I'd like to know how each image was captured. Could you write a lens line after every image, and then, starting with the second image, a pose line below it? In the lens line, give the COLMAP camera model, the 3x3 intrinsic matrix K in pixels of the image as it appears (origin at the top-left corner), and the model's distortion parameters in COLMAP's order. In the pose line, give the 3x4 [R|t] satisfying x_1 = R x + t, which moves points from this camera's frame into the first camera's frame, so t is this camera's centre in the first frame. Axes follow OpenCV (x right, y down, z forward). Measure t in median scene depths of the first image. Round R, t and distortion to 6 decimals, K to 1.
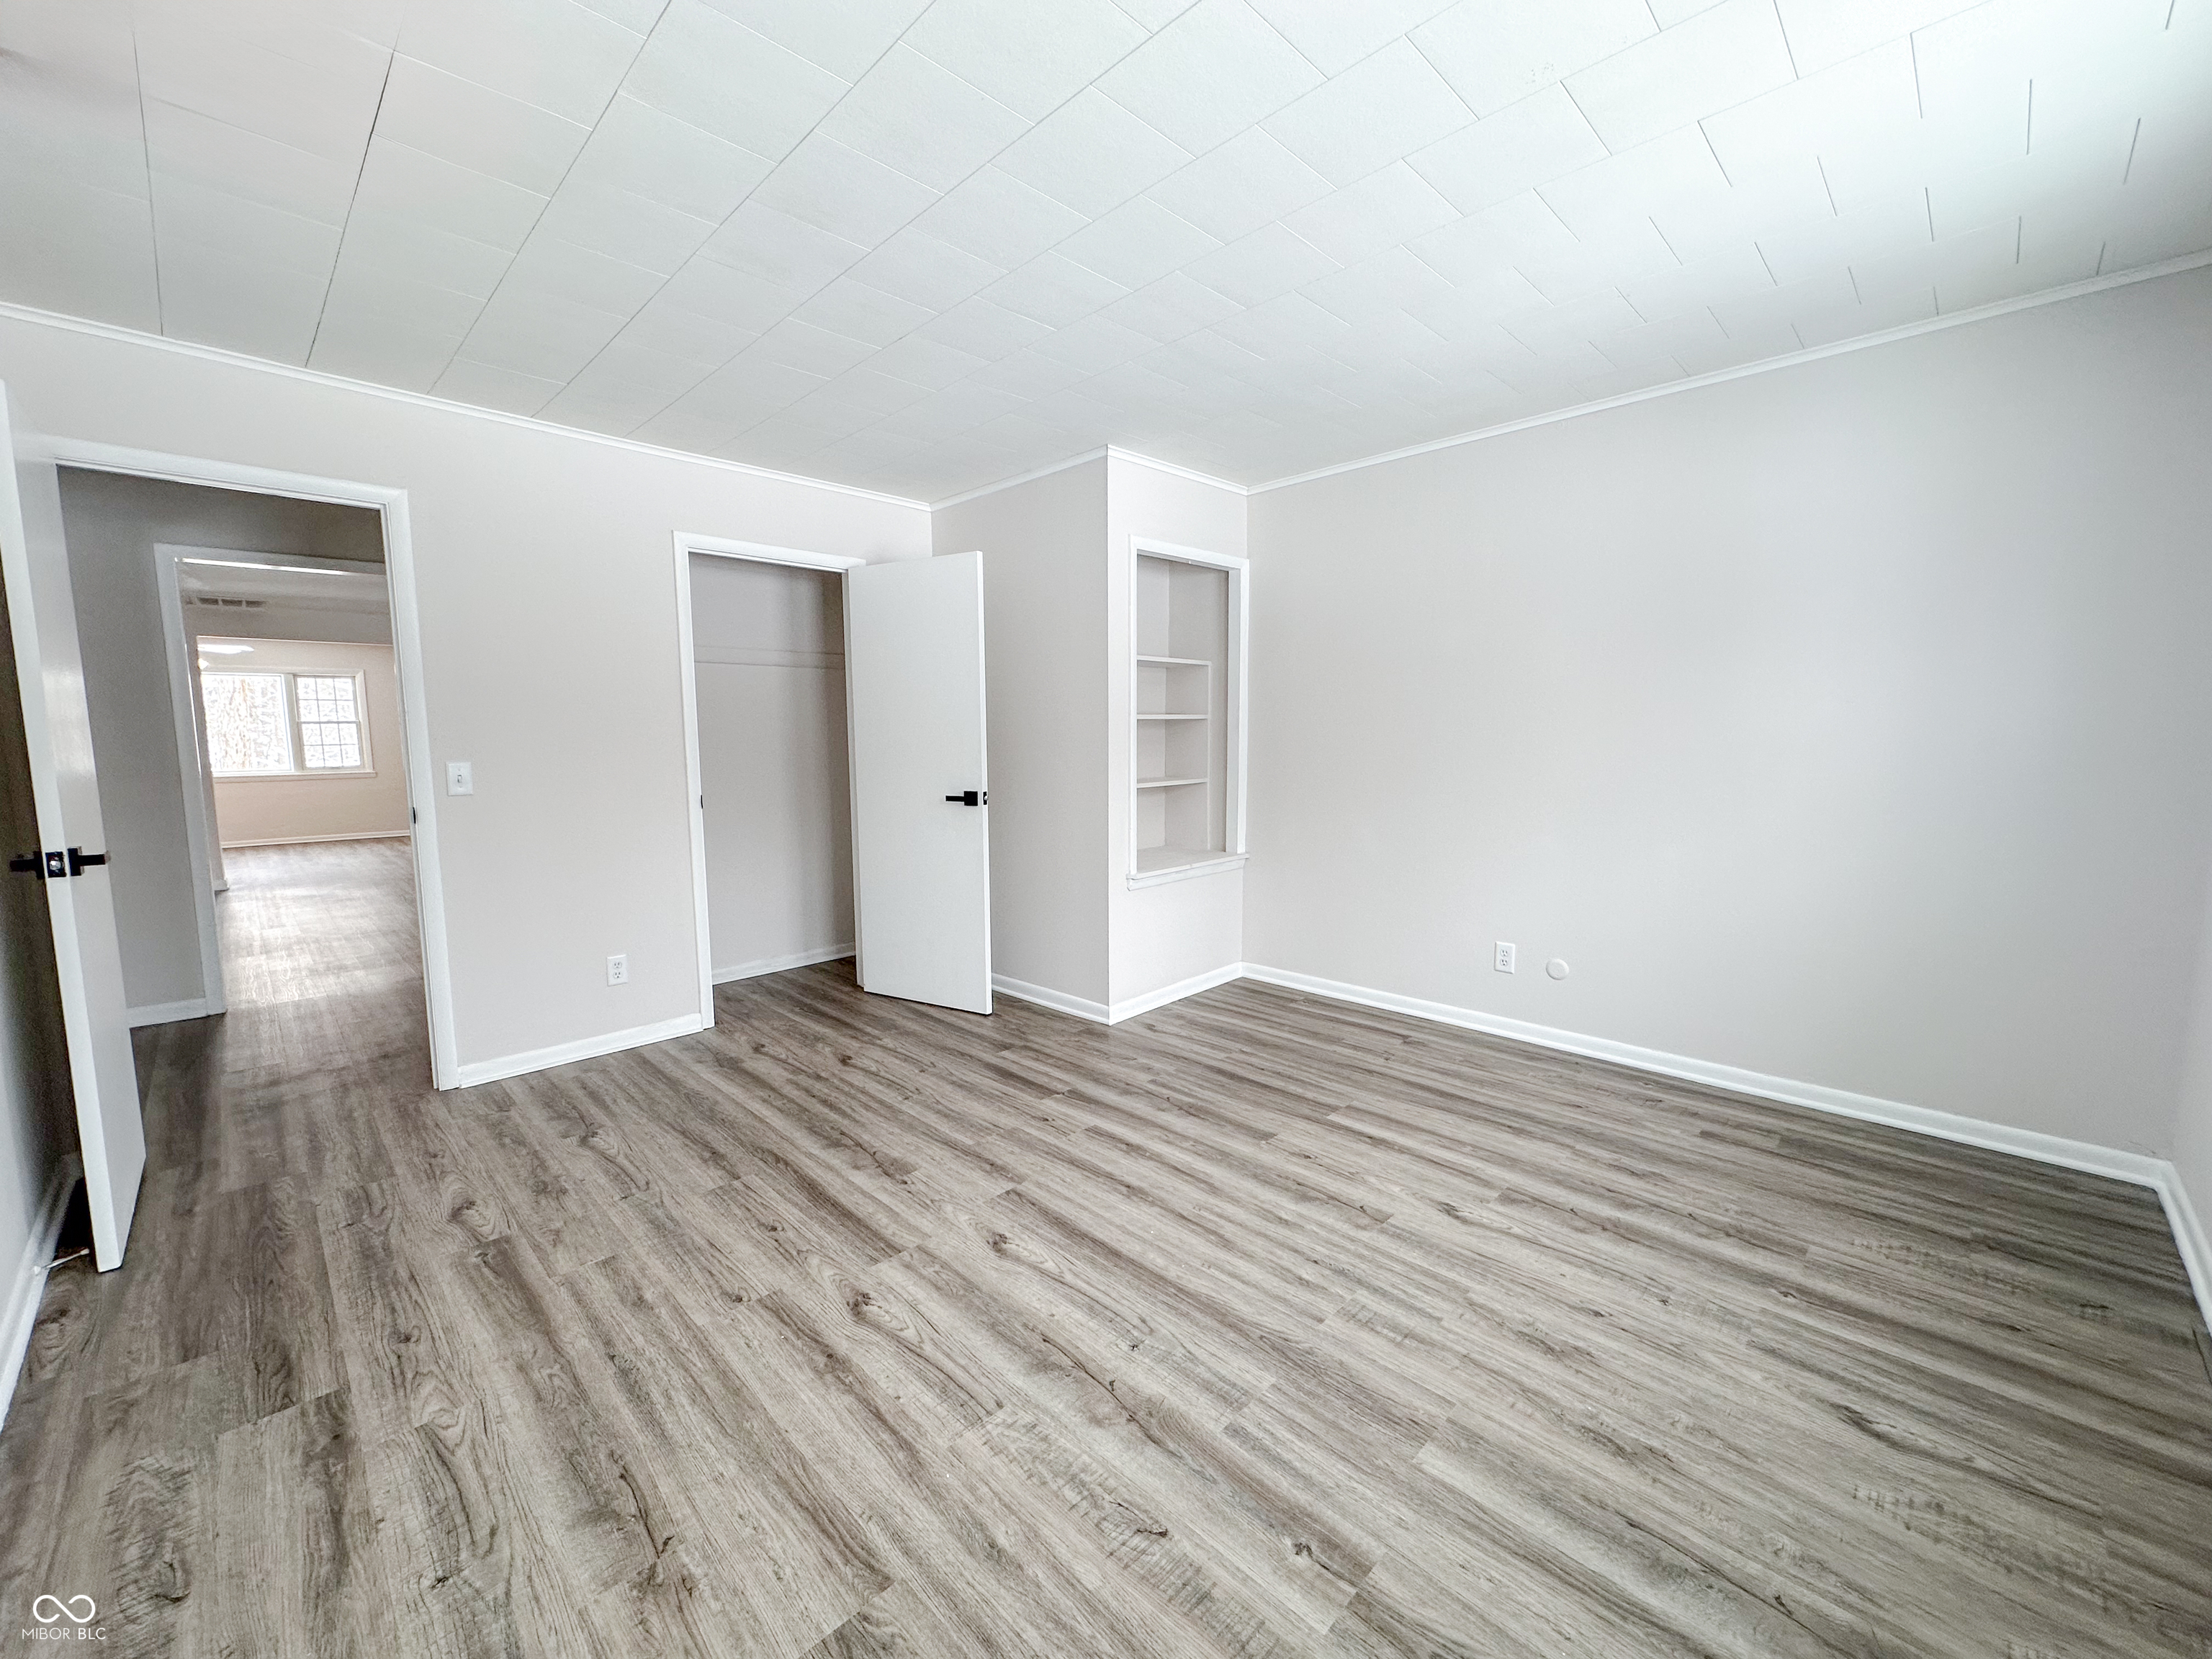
lens RADIAL K [[894.8, 0, 1099.6], [0, 894.8, 816.8], [0, 0, 1]] dist [-0.002555, 0.001293]
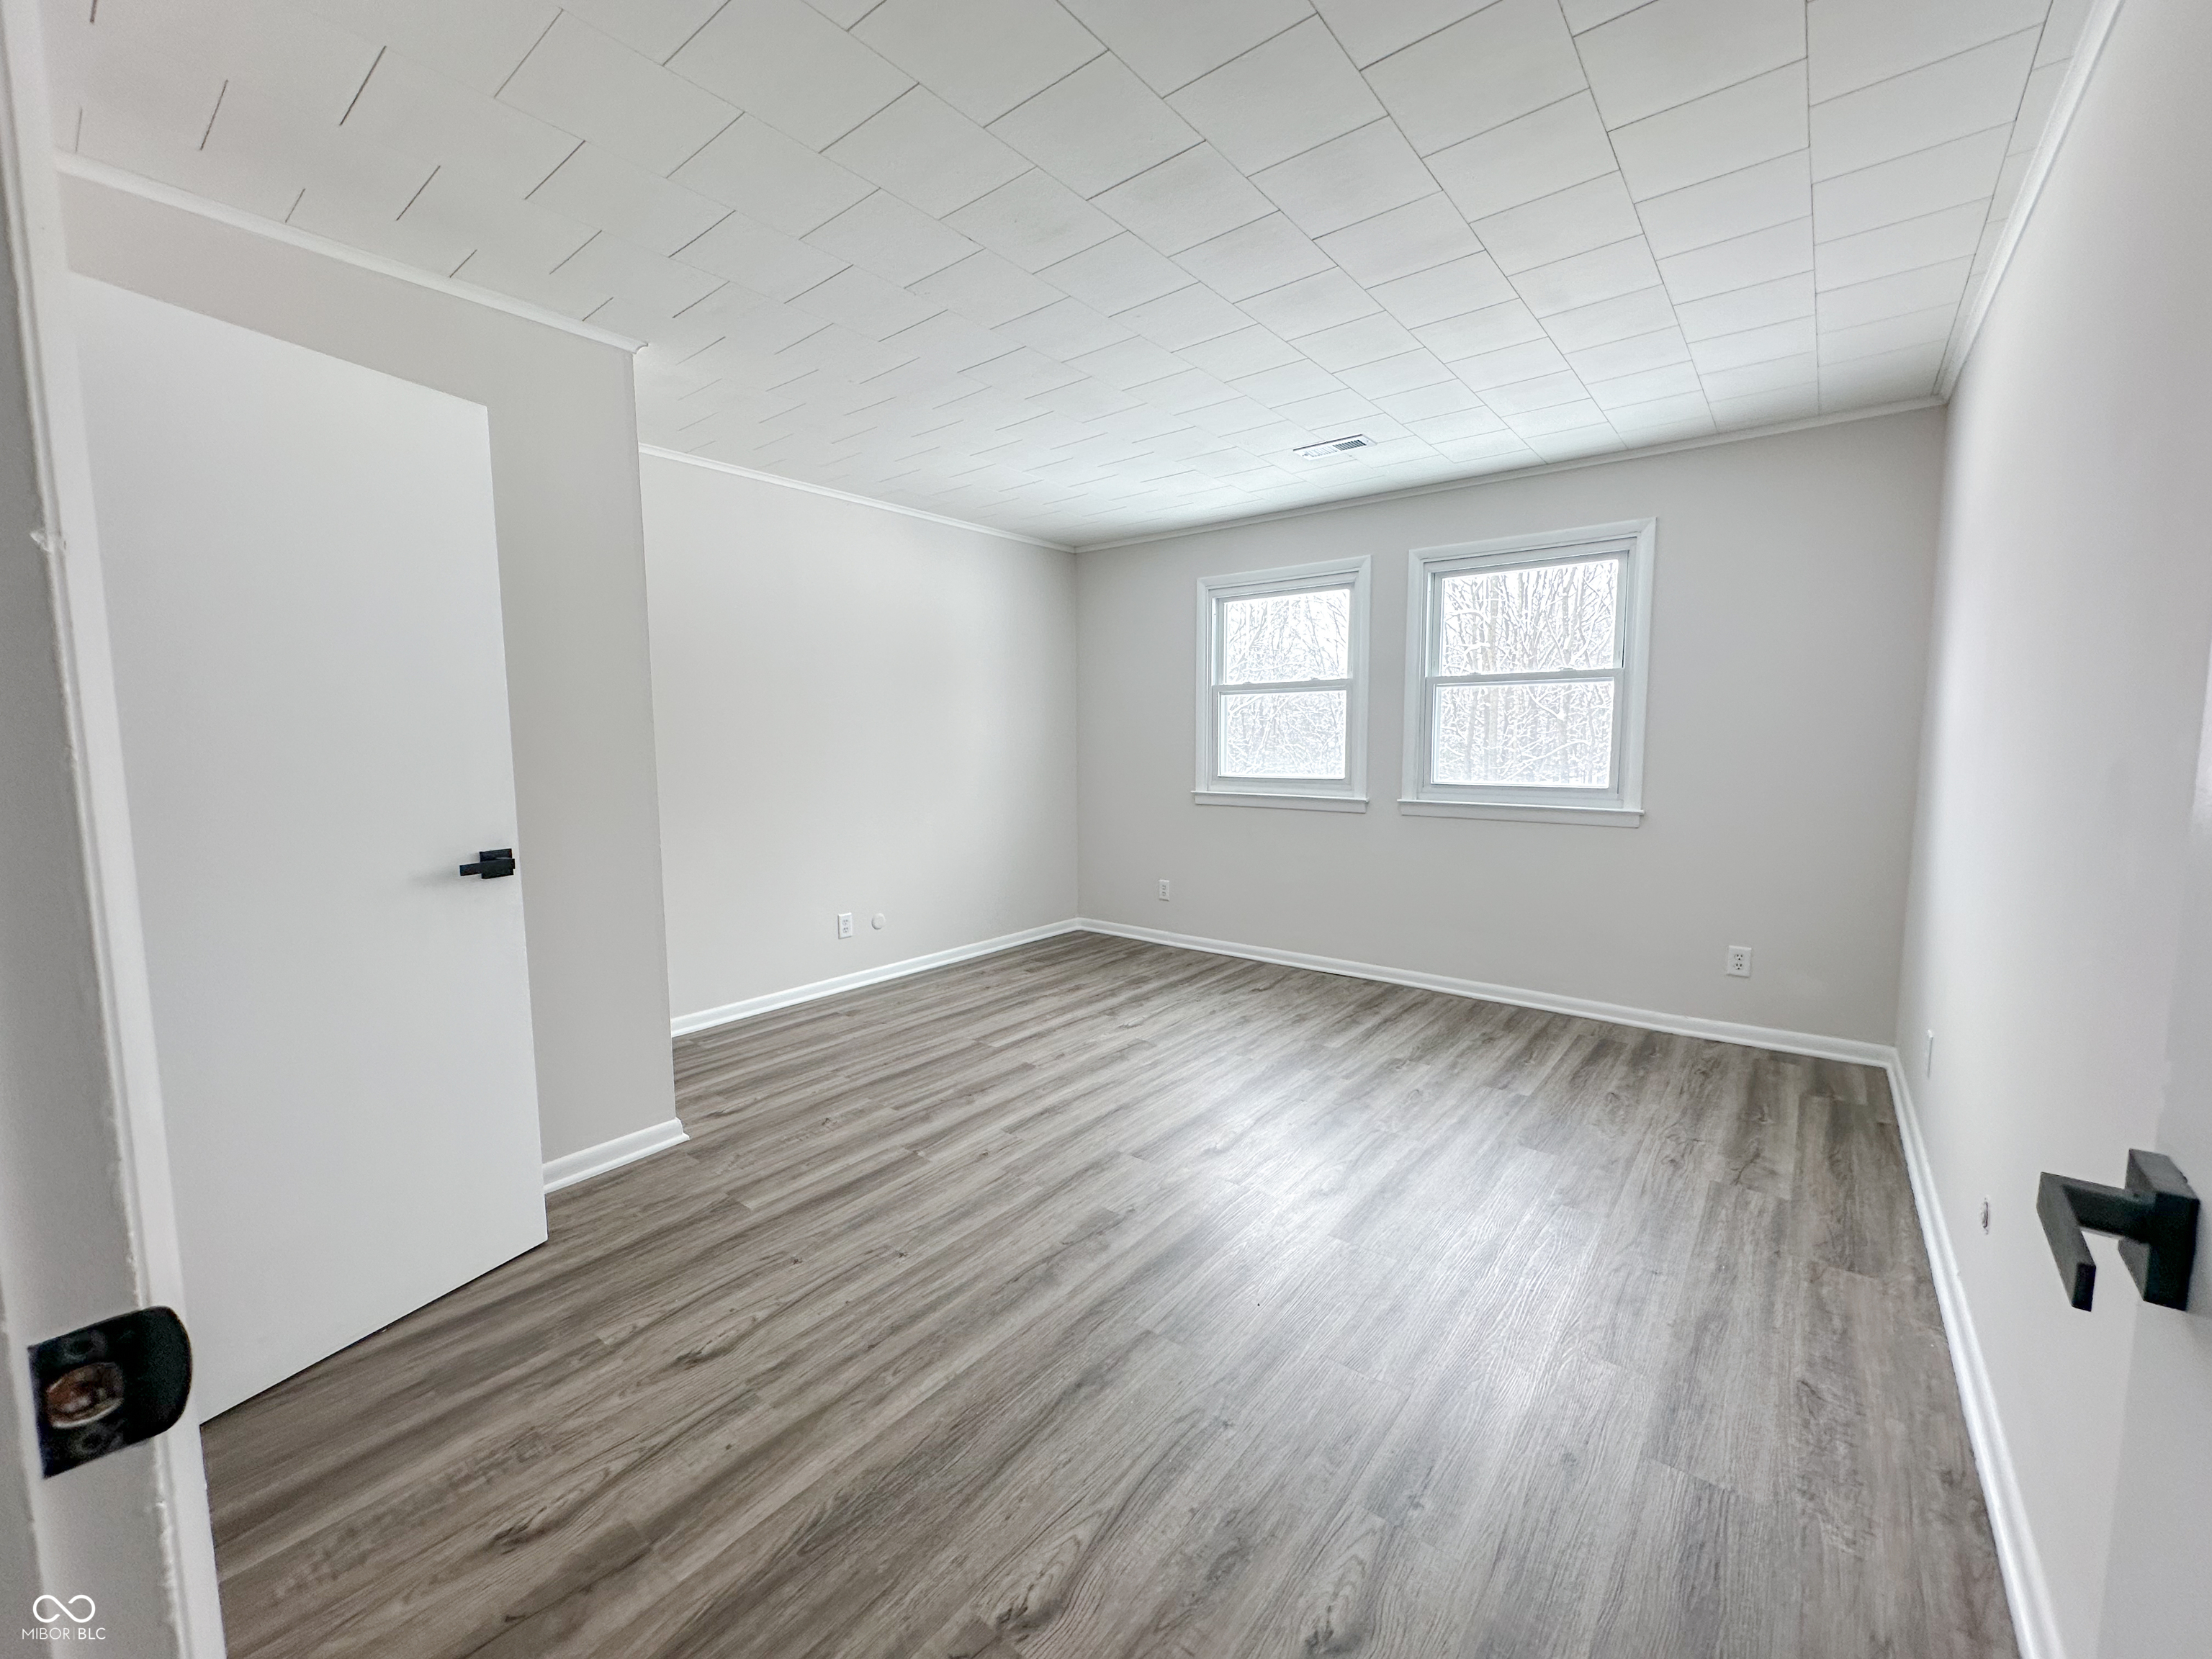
lens RADIAL K [[894.8, 0, 1105.1], [0, 894.8, 839.1], [0, 0, 1]] dist [-0.002555, 0.001293]
pose [[-0.122322, -0.104351, 0.986989, -1.021076], [0.100752, 0.988014, 0.116946, -0.087725], [-0.987363, 0.113746, -0.110343, 0.998466]]
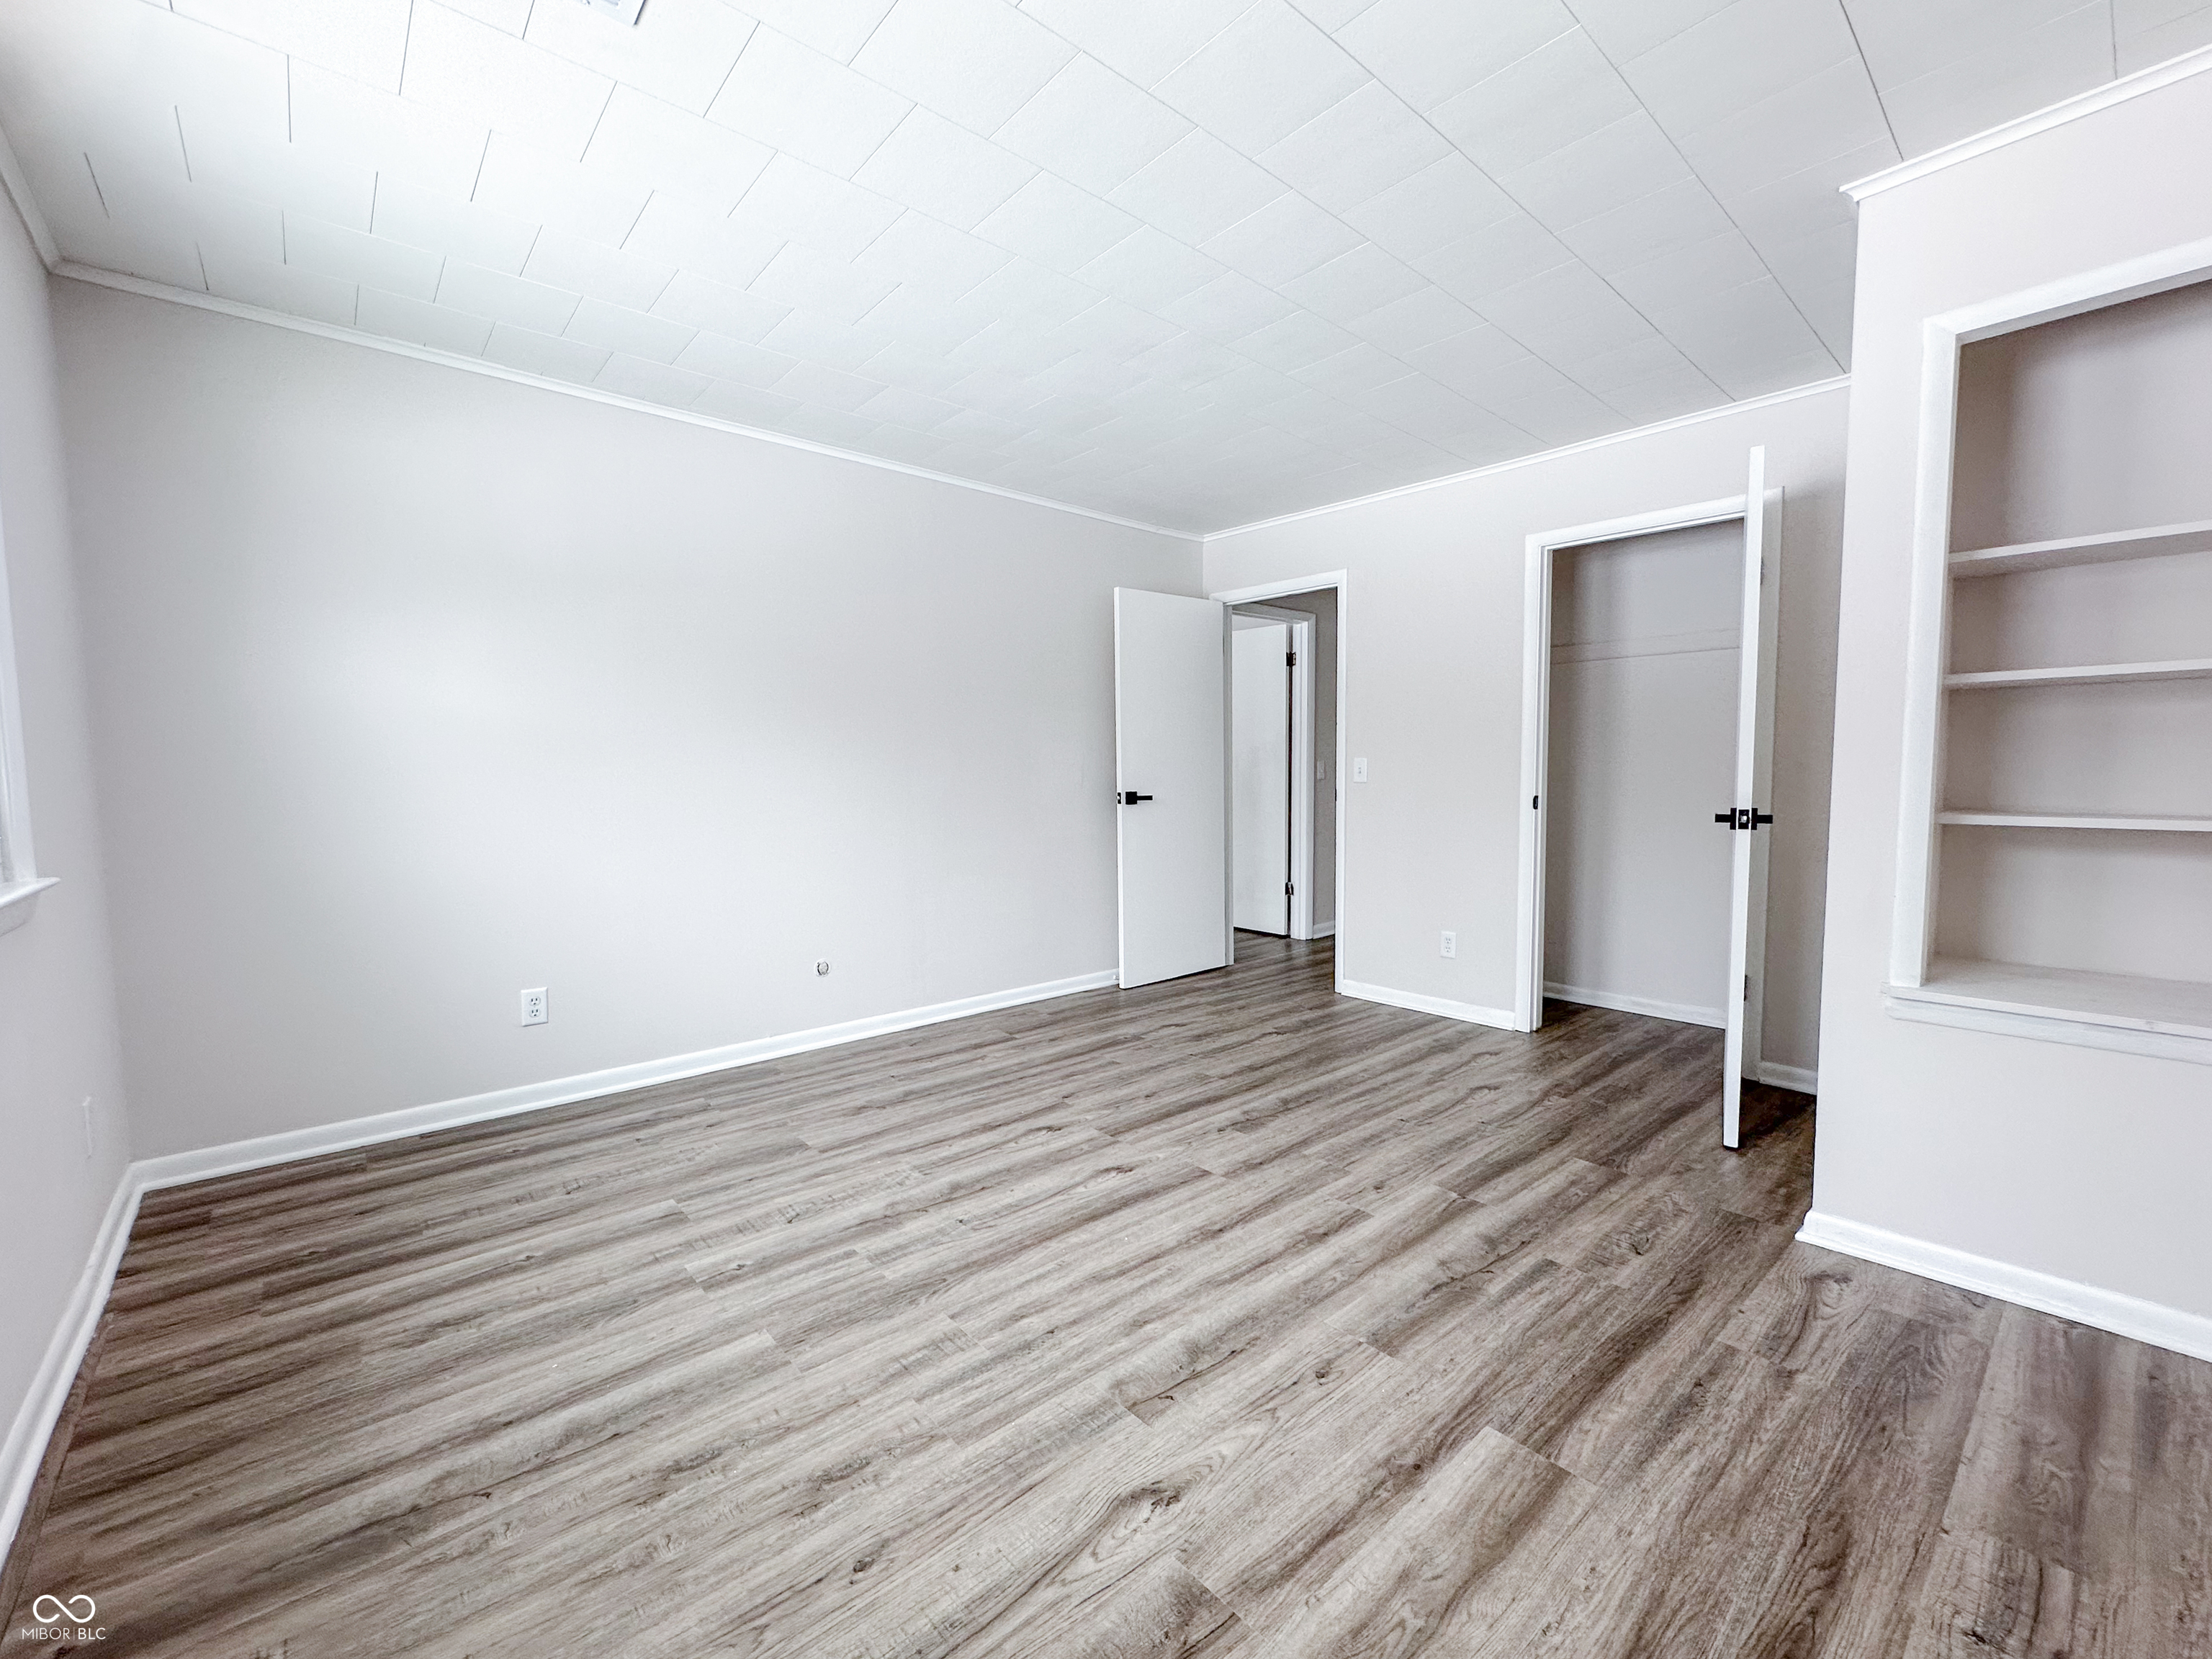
lens RADIAL K [[894.8, 0, 1092.3], [0, 894.8, 822.5], [0, 0, 1]] dist [-0.002555, 0.001293]
pose [[-0.068005, 0.071407, -0.995126, 0.806853], [-0.087344, 0.993180, 0.077236, -0.042263], [0.993854, 0.092170, -0.061304, 0.801140]]
